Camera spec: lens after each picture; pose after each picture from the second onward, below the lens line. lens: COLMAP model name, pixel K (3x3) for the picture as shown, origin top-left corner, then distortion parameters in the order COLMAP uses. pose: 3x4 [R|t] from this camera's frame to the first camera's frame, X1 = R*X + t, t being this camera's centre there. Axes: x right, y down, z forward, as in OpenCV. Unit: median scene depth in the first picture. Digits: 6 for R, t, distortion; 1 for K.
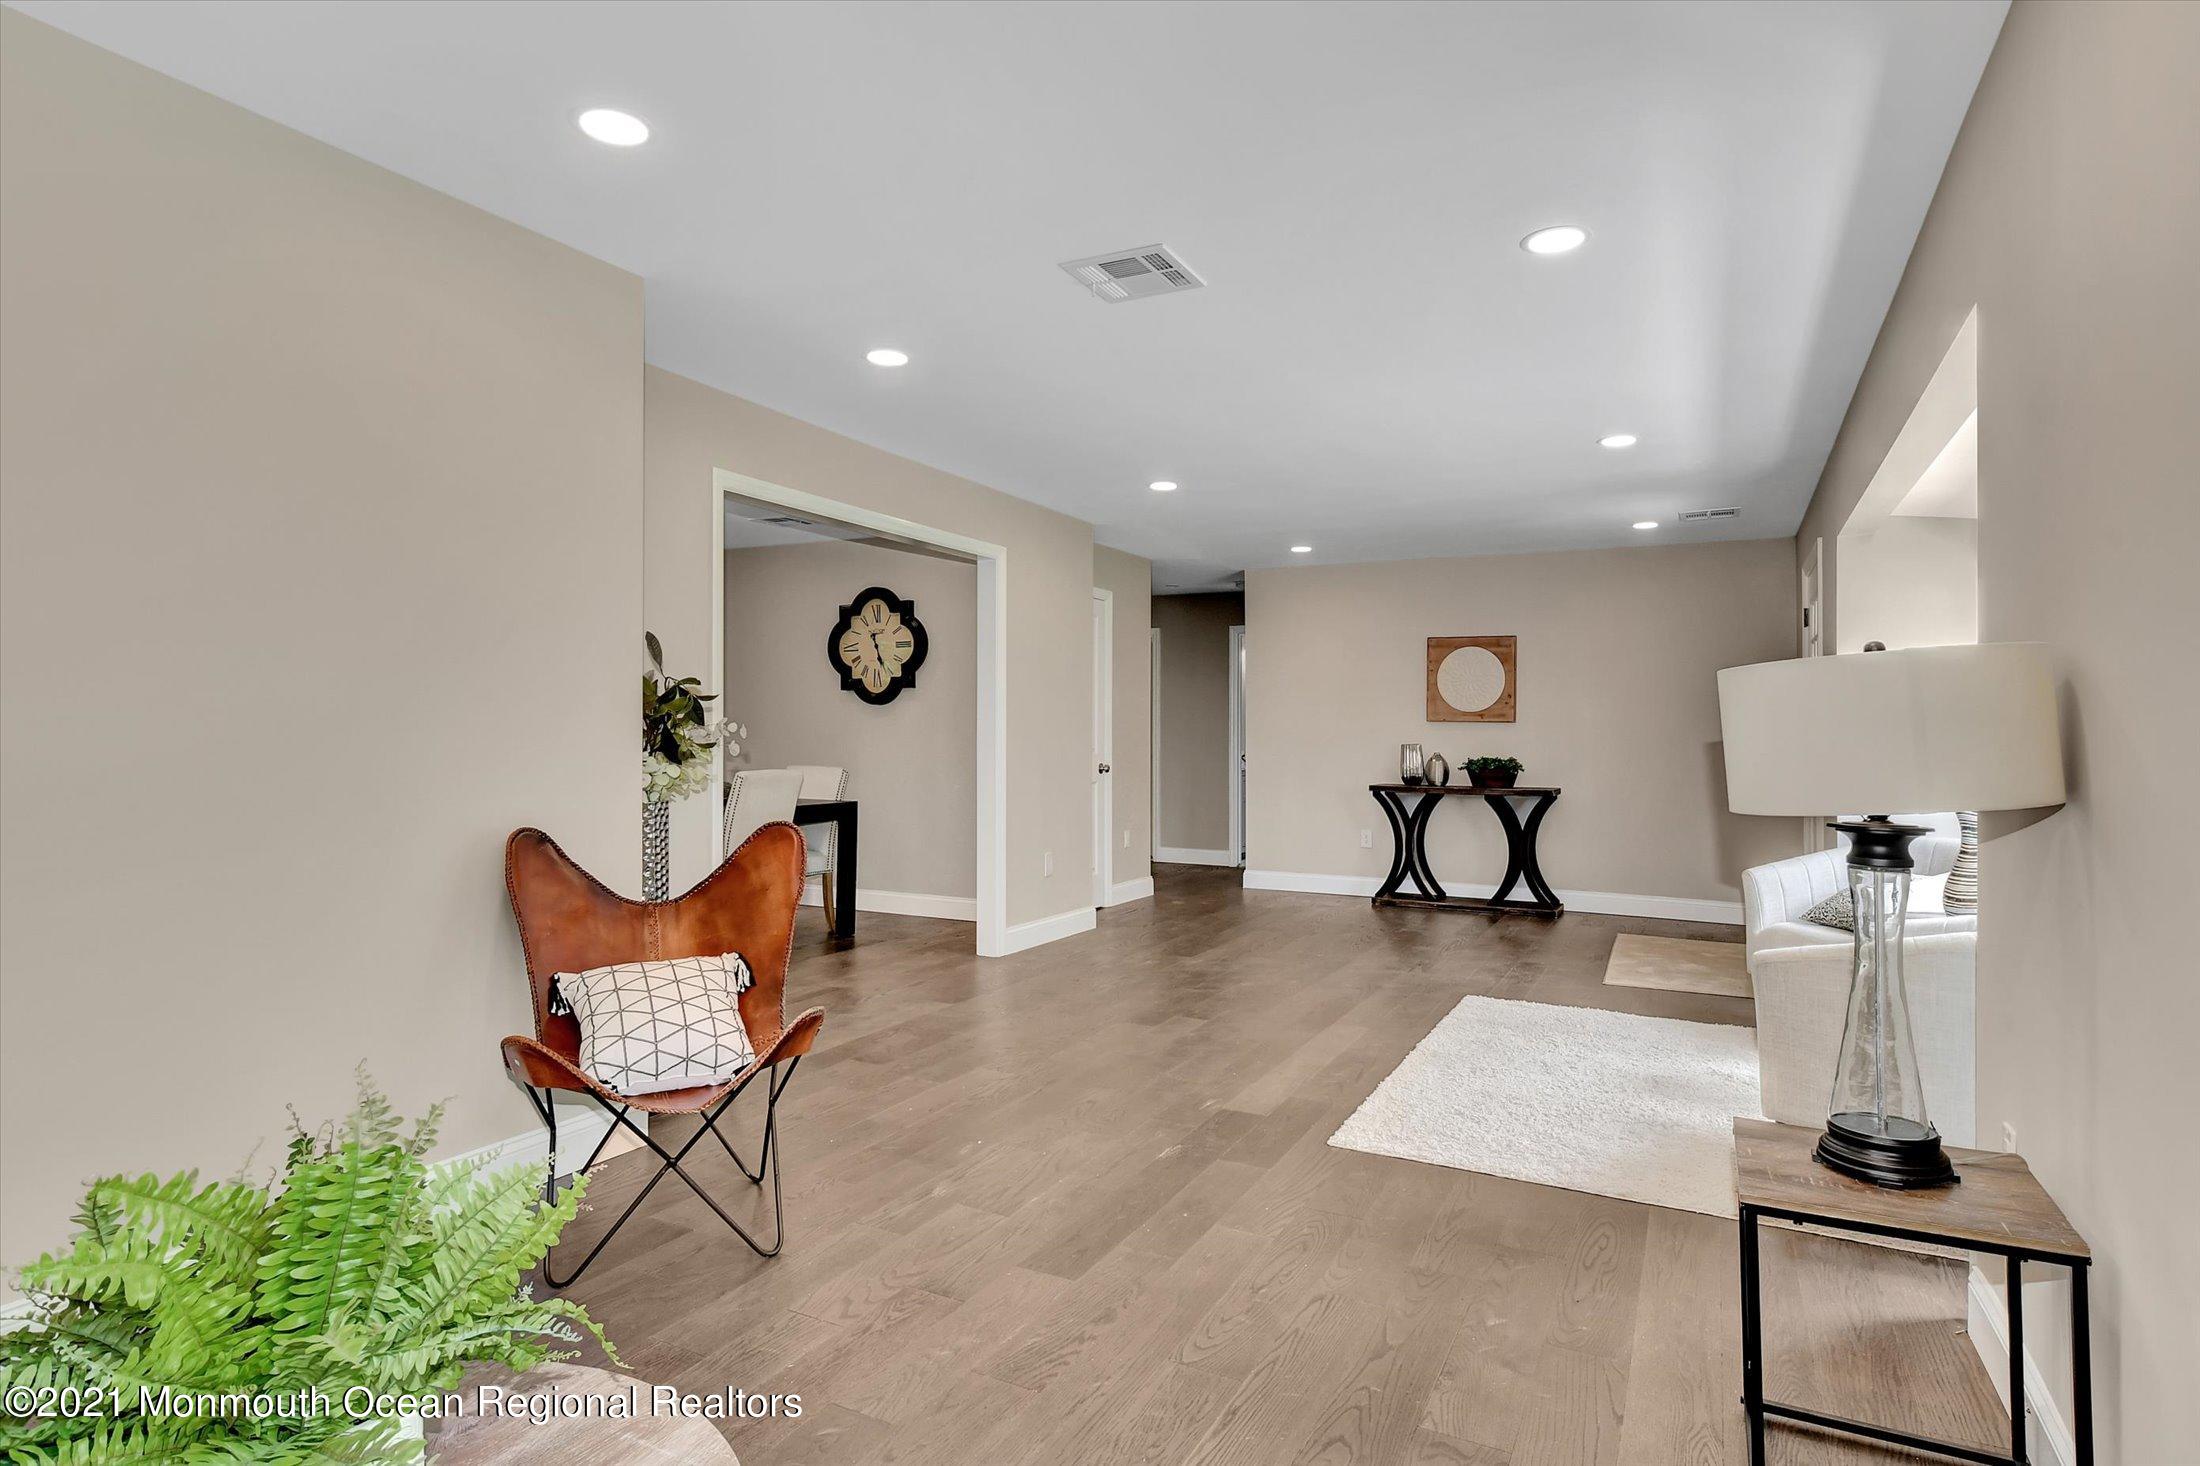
lens RADIAL K [[1193.8, 0, 1104.2], [0, 1193.8, 741.8], [0, 0, 1]] dist [0.002362, 0.000051]
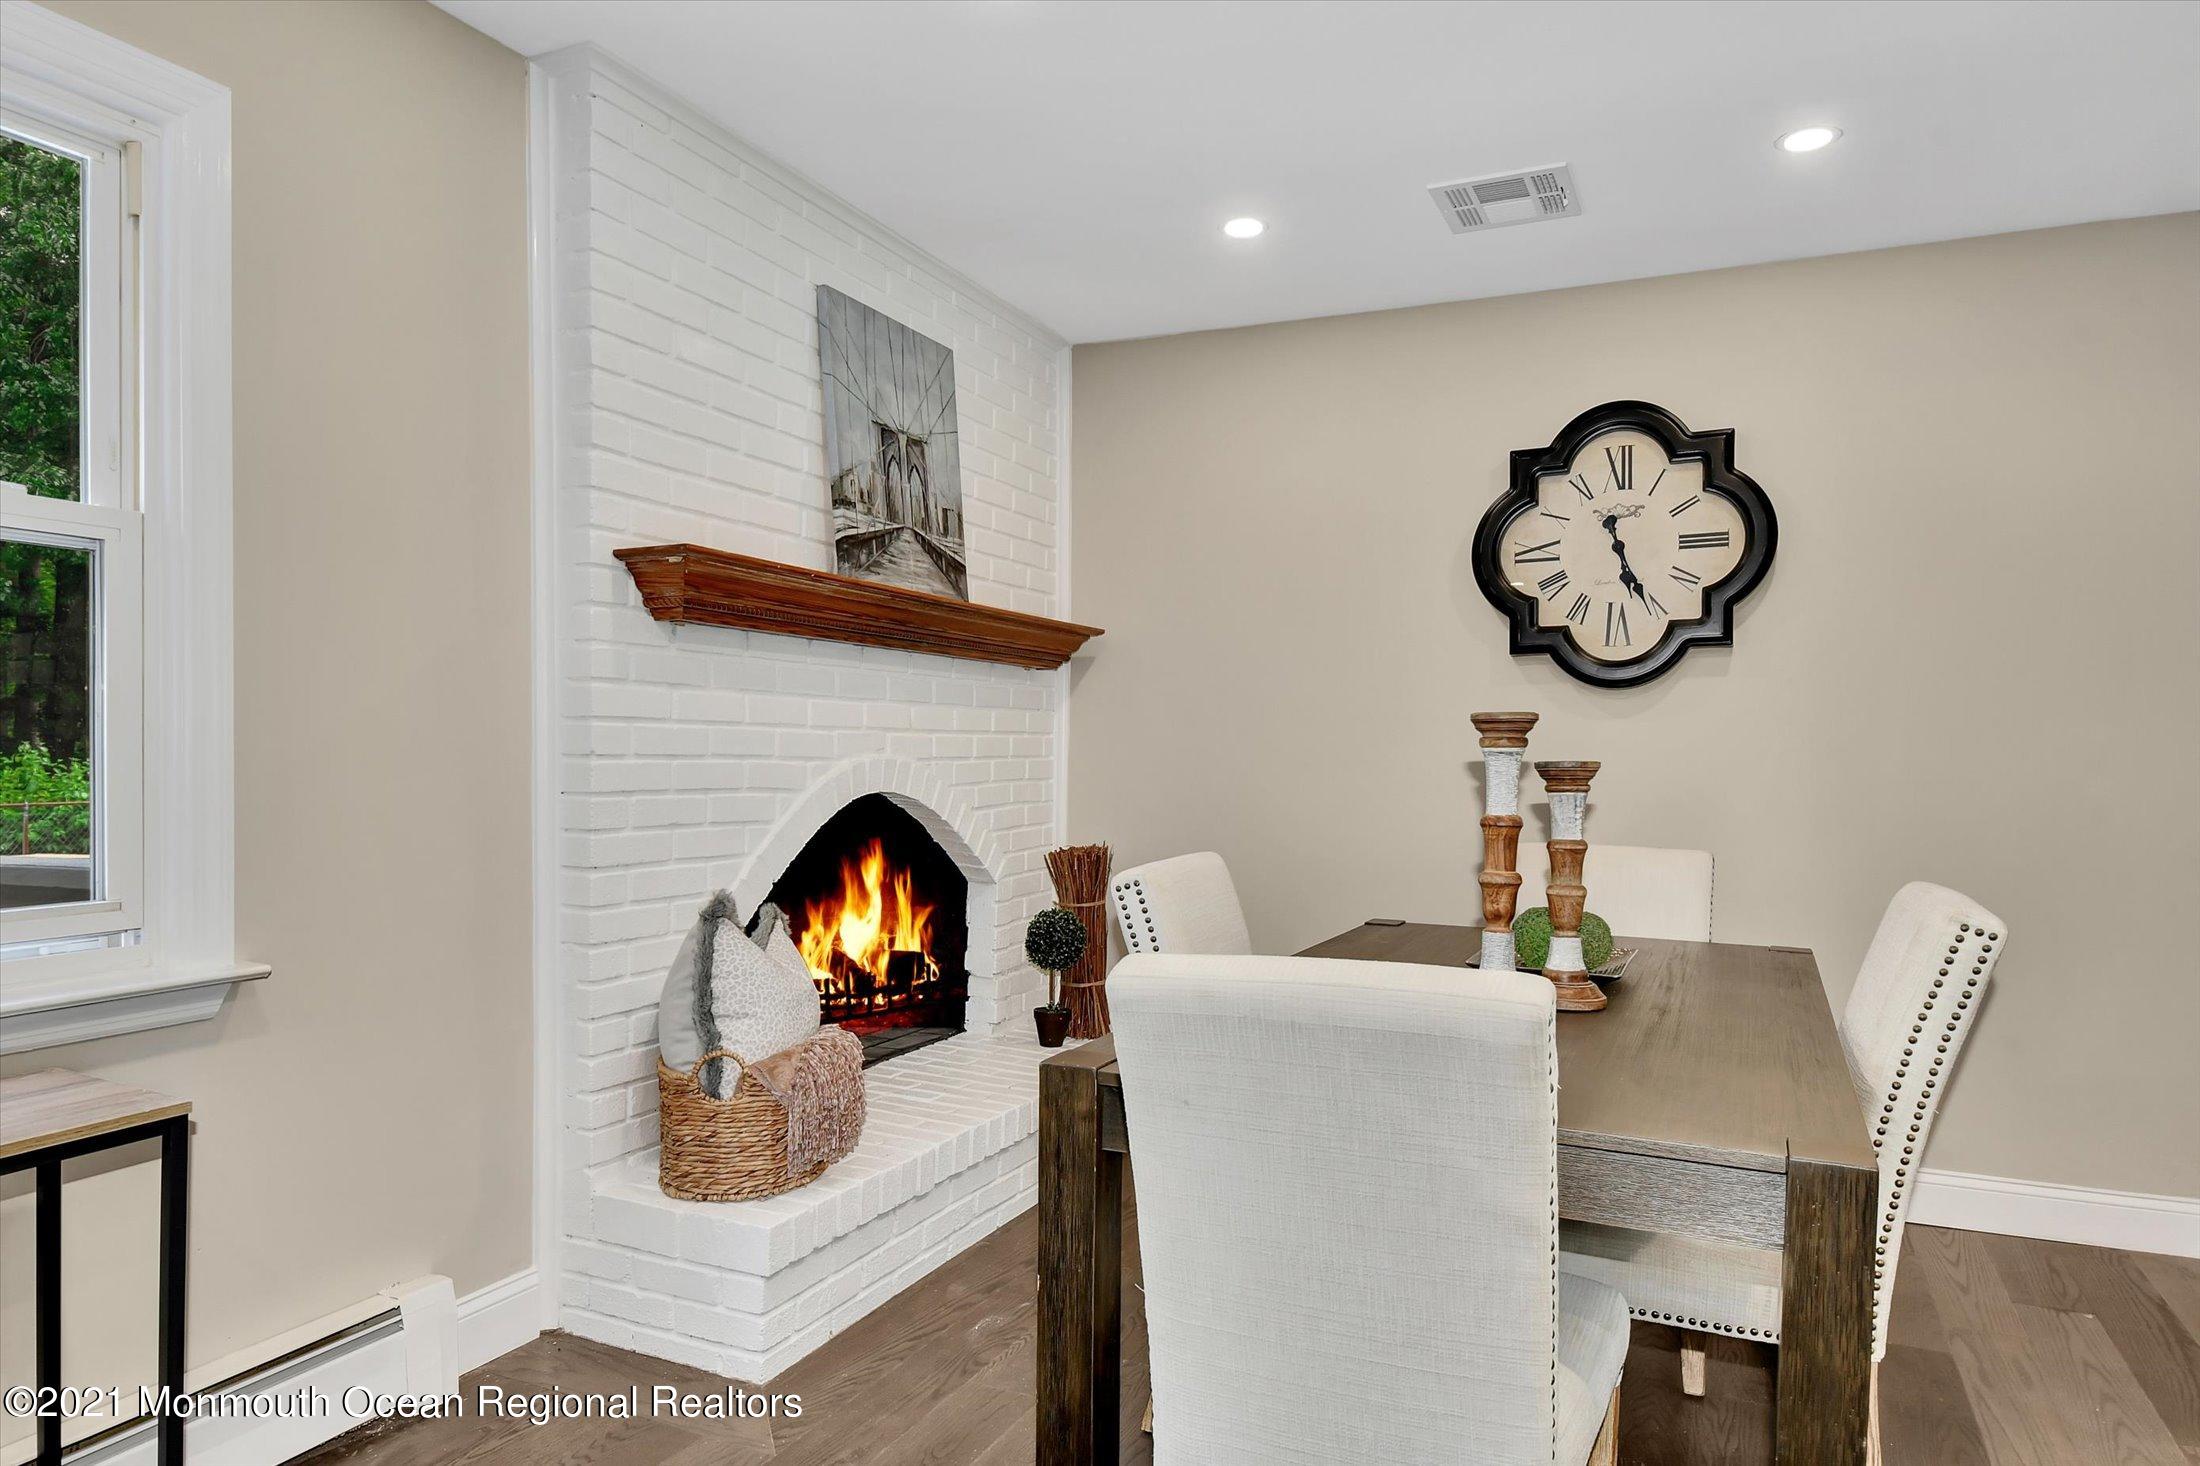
lens RADIAL K [[1332.3, 0, 1137.8], [0, 1332.3, 778.2], [0, 0, 1]] dist [0.047452, -0.000075]
pose [[0.998480, 0.001409, 0.055094, -0.384416], [-0.002664, 0.999738, 0.022724, -0.009589], [-0.055047, -0.022836, 0.998223, 0.539961]]
